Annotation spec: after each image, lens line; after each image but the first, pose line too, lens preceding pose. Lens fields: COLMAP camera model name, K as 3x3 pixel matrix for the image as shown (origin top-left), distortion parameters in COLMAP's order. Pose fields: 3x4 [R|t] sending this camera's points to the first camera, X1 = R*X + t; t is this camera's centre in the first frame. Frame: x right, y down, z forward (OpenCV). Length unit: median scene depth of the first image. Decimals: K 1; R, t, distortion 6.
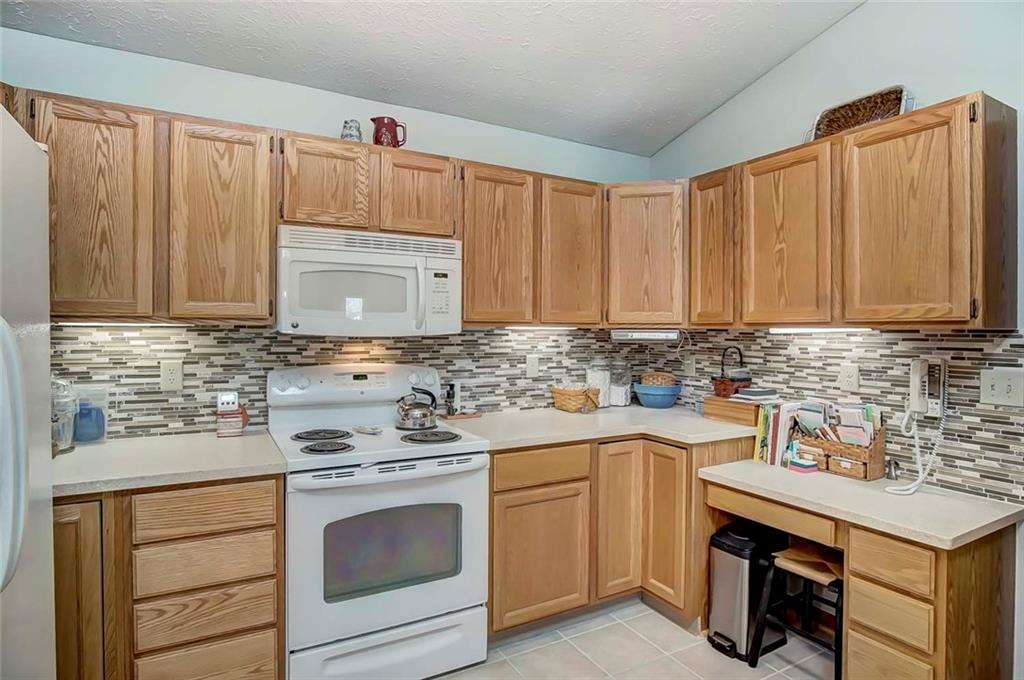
lens RADIAL K [[554.2, 0, 509.7], [0, 554.2, 332.4], [0, 0, 1]] dist [-0.026485, 0.000997]
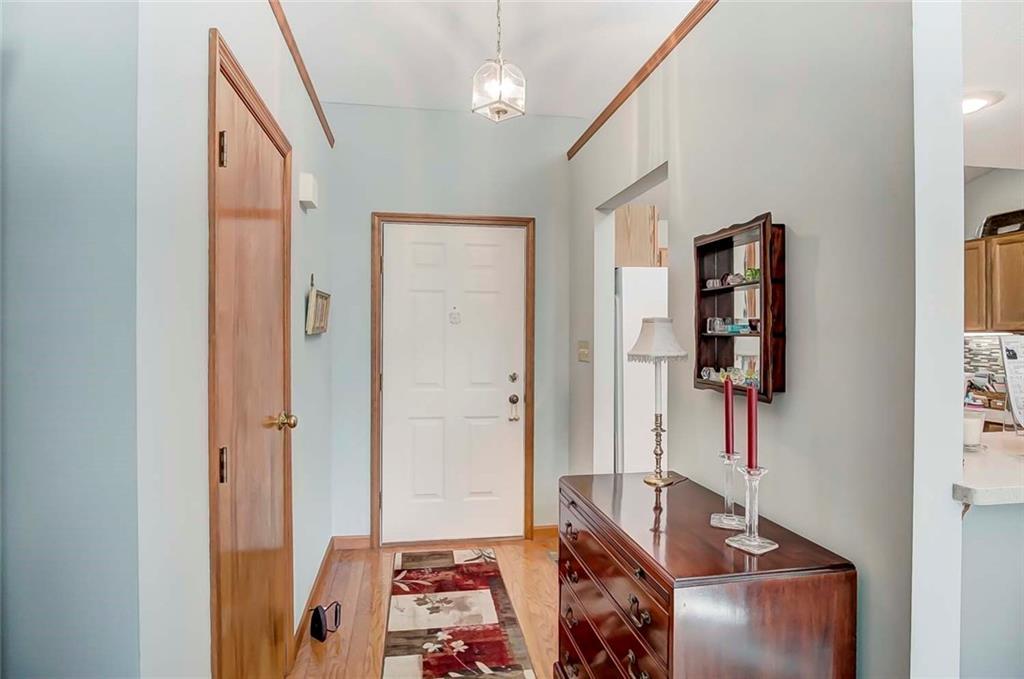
lens RADIAL K [[554.2, 0, 509.7], [0, 554.2, 331.9], [0, 0, 1]] dist [-0.026485, 0.000997]
pose [[0.946067, -0.004200, -0.323943, -0.364269], [0.001117, 0.999952, -0.009702, 0.004311], [0.323968, 0.008817, 0.946027, -1.248770]]
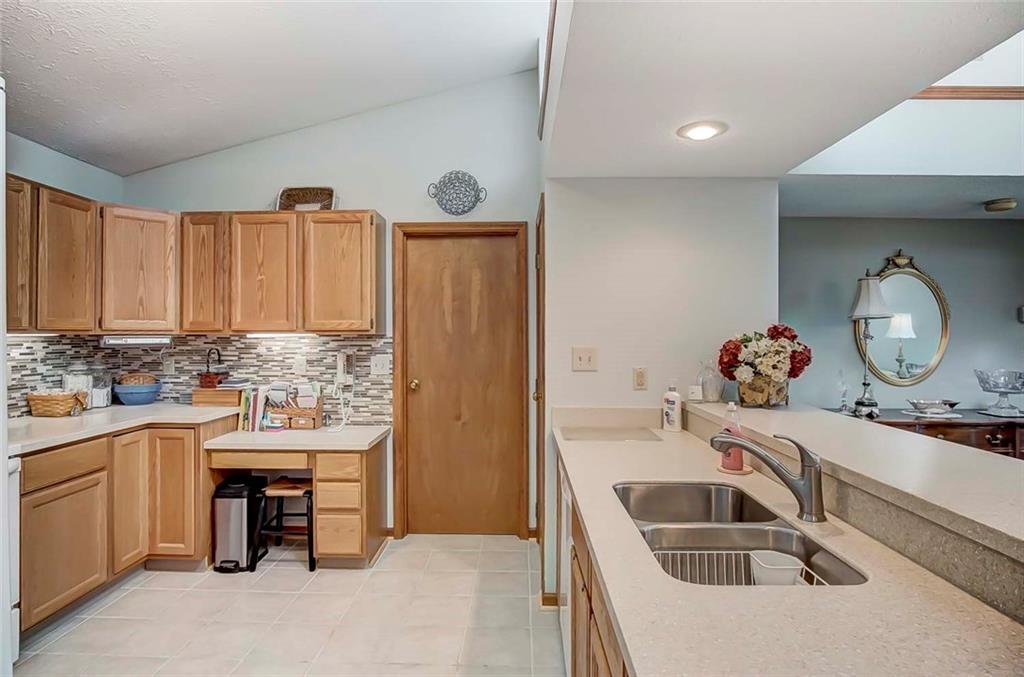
lens RADIAL K [[554.2, 0, 509.7], [0, 554.2, 330.9], [0, 0, 1]] dist [-0.026485, 0.000997]
pose [[0.502779, -0.000783, 0.864415, -0.401225], [0.007566, 0.999965, -0.003495, -0.005577], [-0.864382, 0.008297, 0.502767, -0.269327]]
